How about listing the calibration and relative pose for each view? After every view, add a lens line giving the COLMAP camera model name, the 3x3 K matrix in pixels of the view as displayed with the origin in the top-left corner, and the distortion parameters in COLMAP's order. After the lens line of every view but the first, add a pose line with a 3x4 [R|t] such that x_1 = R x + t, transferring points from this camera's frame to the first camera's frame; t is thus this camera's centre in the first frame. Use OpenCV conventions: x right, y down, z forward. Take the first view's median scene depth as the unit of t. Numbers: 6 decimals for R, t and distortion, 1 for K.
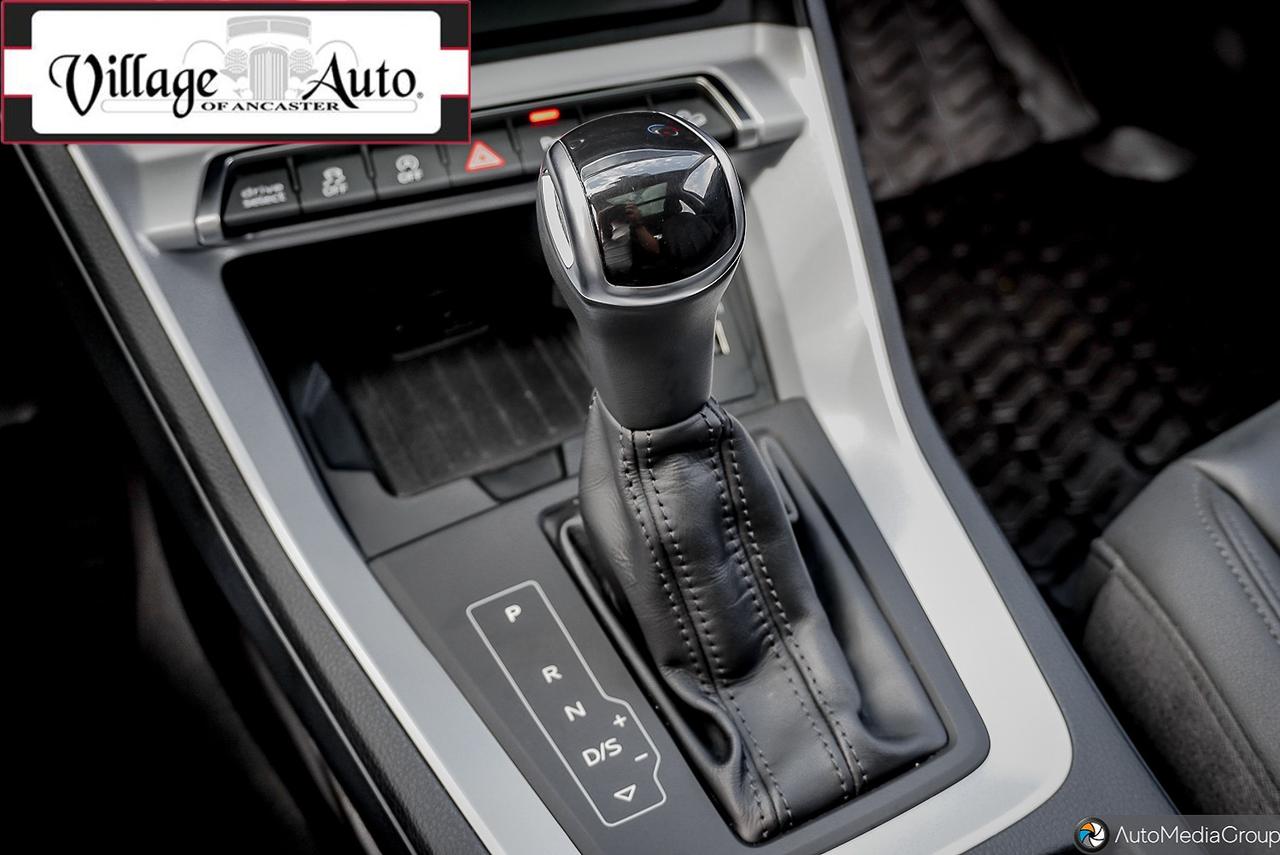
lens RADIAL K [[1480.5, 0, 631.7], [0, 1480.5, 429.5], [0, 0, 1]] dist [0.007404, 0.000000]
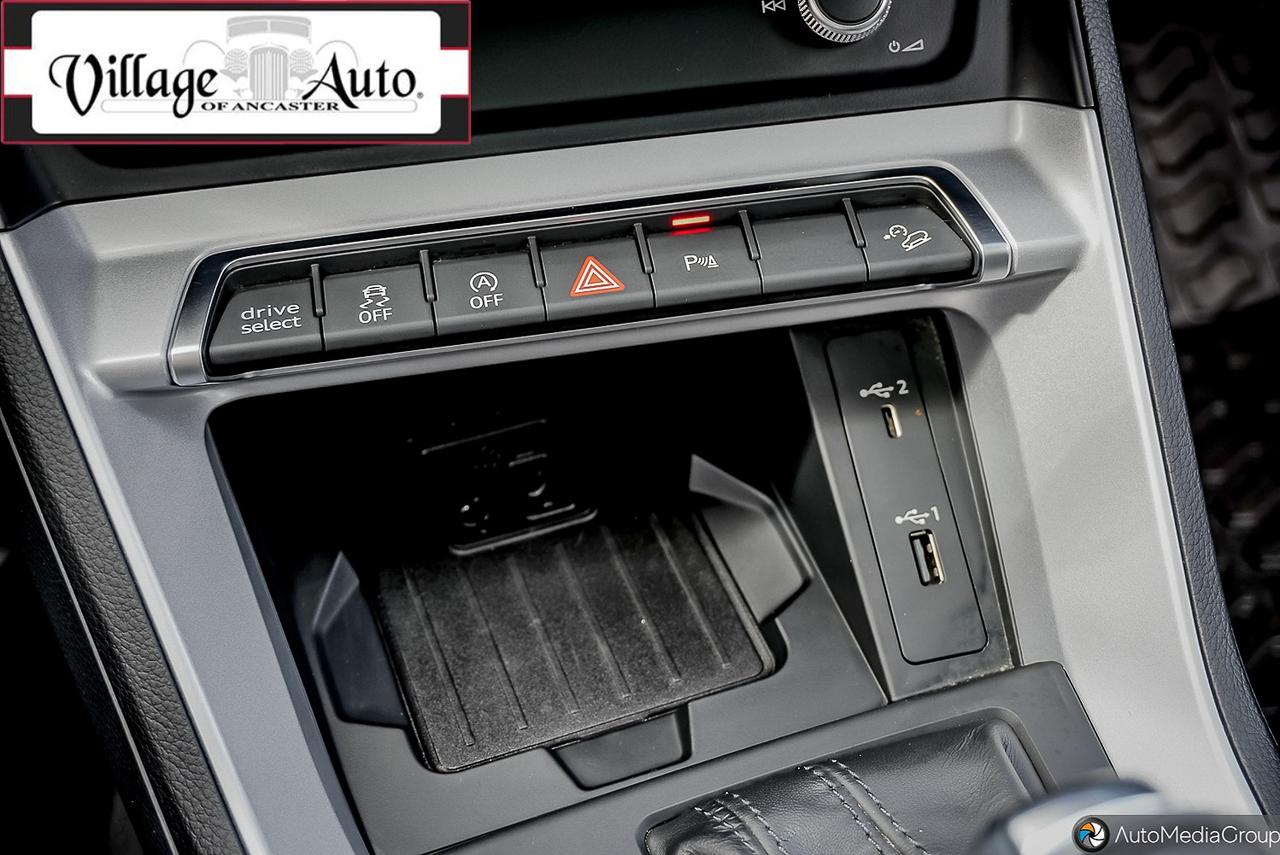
lens RADIAL K [[1830.8, 0, 631.8], [0, 1830.8, 426.8], [0, 0, 1]] dist [0.012478, 0.000000]
pose [[0.993120, 0.060697, -0.100142, 0.003657], [-0.067797, 0.995304, -0.069088, -0.060552], [0.095479, 0.075402, 0.992572, 0.180527]]
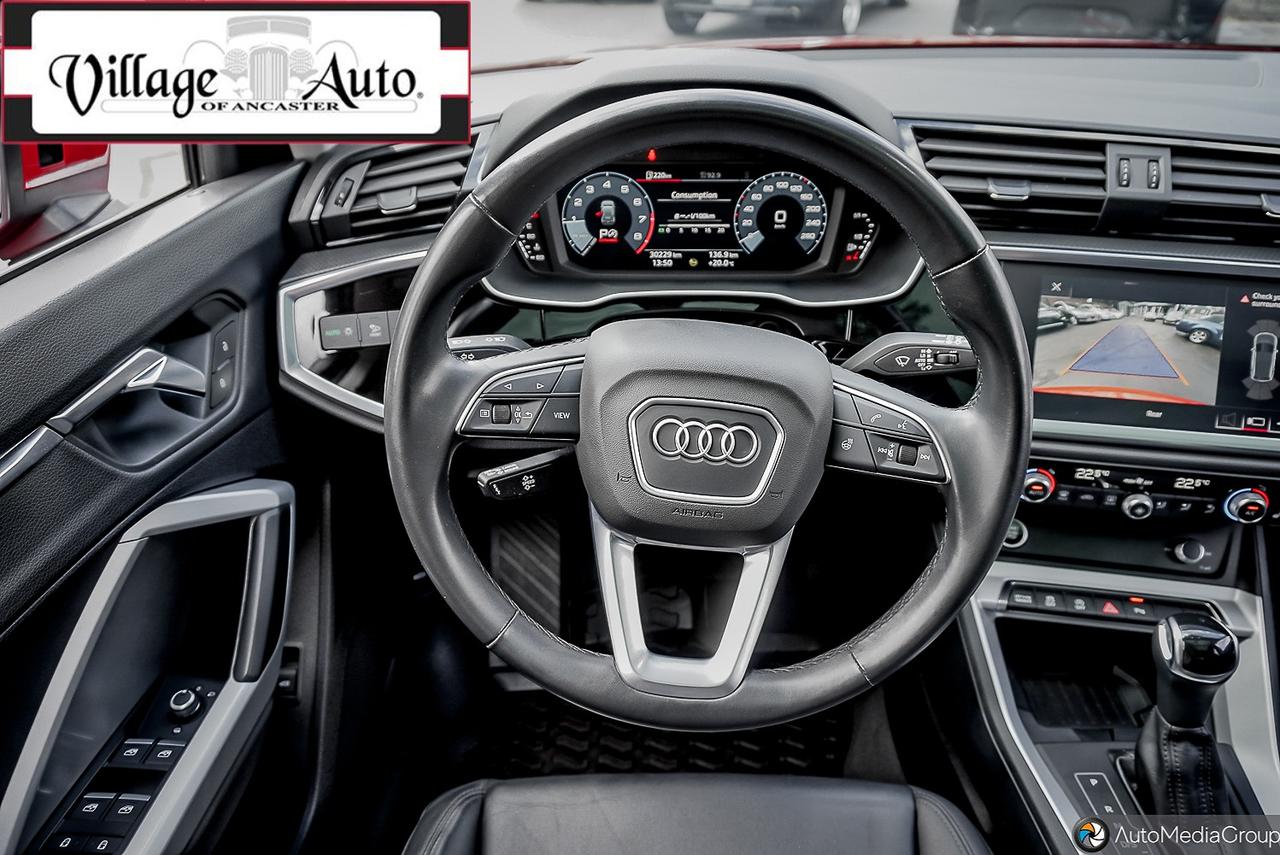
lens RADIAL K [[904.5, 0, 629.6], [0, 904.5, 426.0], [0, 0, 1]] dist [-0.040171, 0.020014]
pose [[0.874822, 0.213471, -0.434876, -0.227979], [-0.338874, 0.911156, -0.234433, 0.183492], [0.346195, 0.352455, 0.869439, -0.795022]]
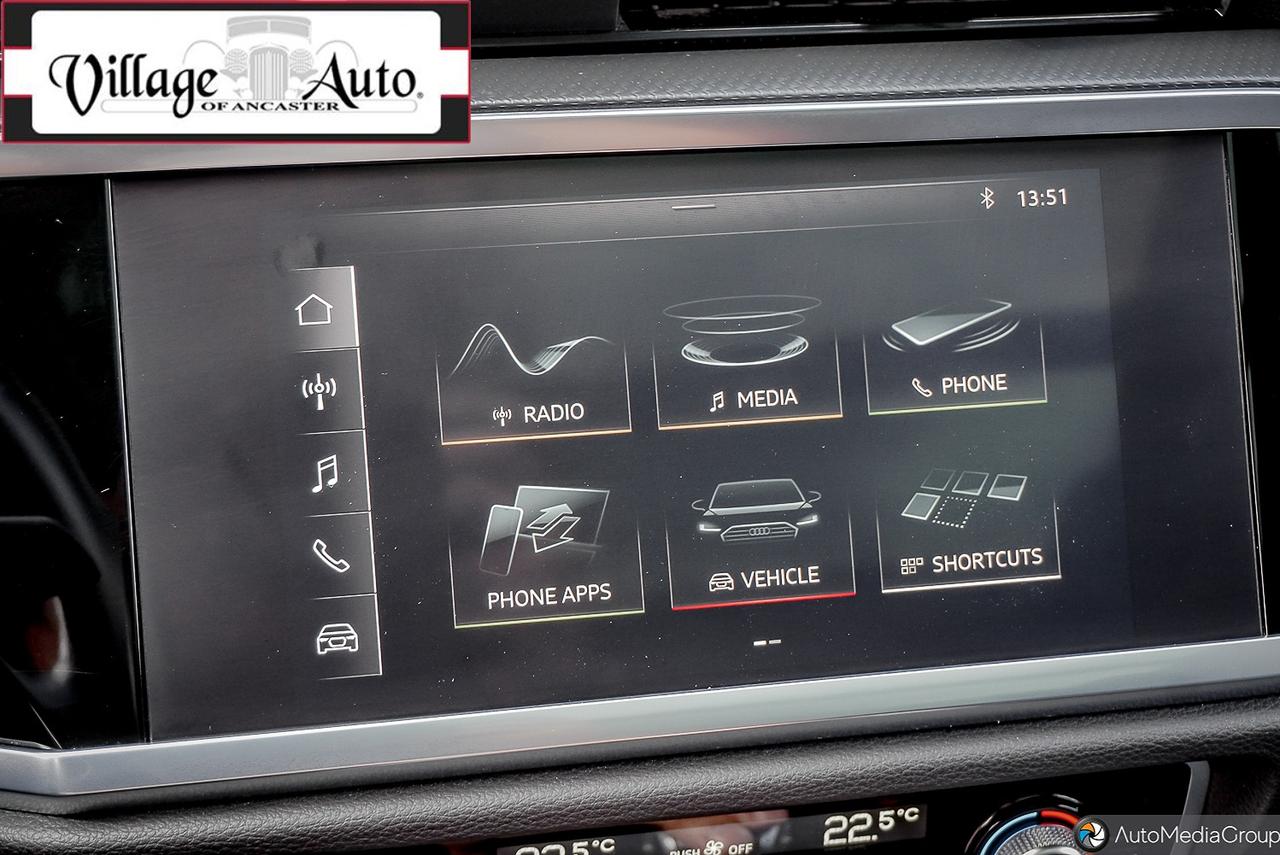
lens RADIAL K [[2001.1, 0, 632.3], [0, 2001.1, 429.5], [0, 0, 1]] dist [0.017250, 0.000000]
pose [[0.992497, 0.046492, -0.113085, -0.050328], [-0.084123, 0.930838, -0.355617, -0.207087], [0.088731, 0.362462, 0.927765, -0.178597]]
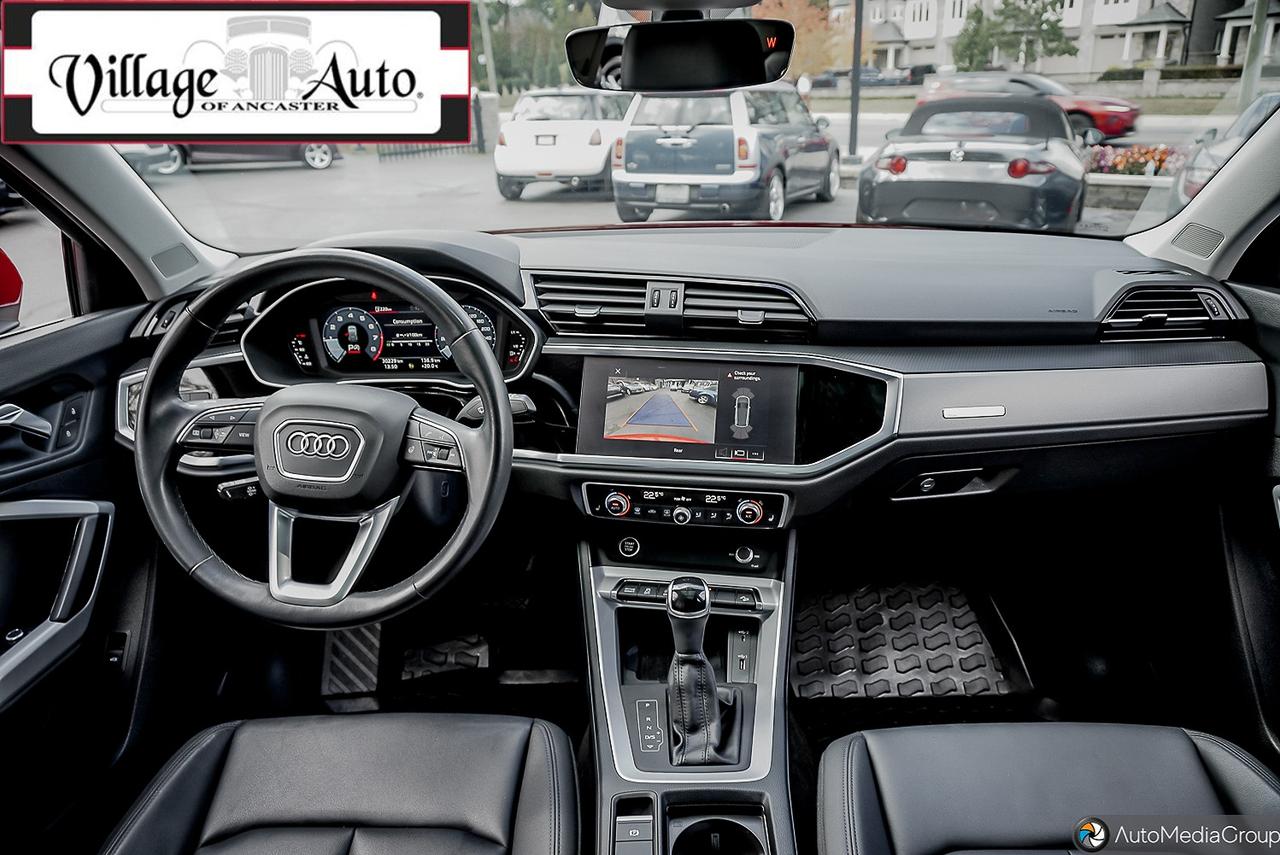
lens RADIAL K [[860.1, 0, 633.0], [0, 860.1, 432.4], [0, 0, 1]] dist [-0.038684, 0.021903]
pose [[0.879315, 0.124206, -0.459758, 0.737202], [-0.327315, 0.858861, -0.393984, 0.368069], [0.345933, 0.496922, 0.795864, -0.992749]]
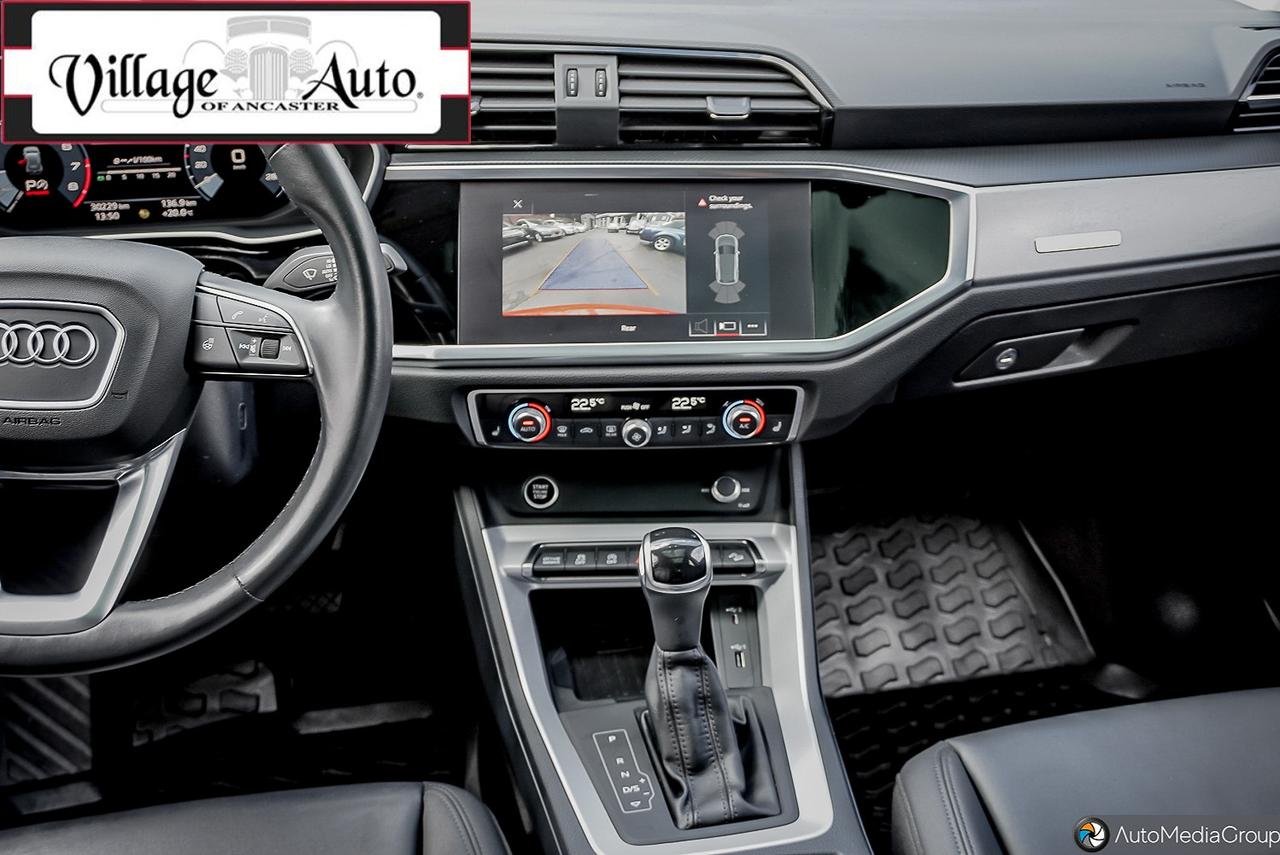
lens RADIAL K [[1253.2, 0, 615.7], [0, 1253.2, 407.8], [0, 0, 1]] dist [-0.013247, 0.000000]
pose [[0.956898, 0.086830, -0.277141, 0.392772], [-0.196172, 0.896908, -0.396325, 0.403797], [0.214157, 0.433609, 0.875283, -0.869490]]
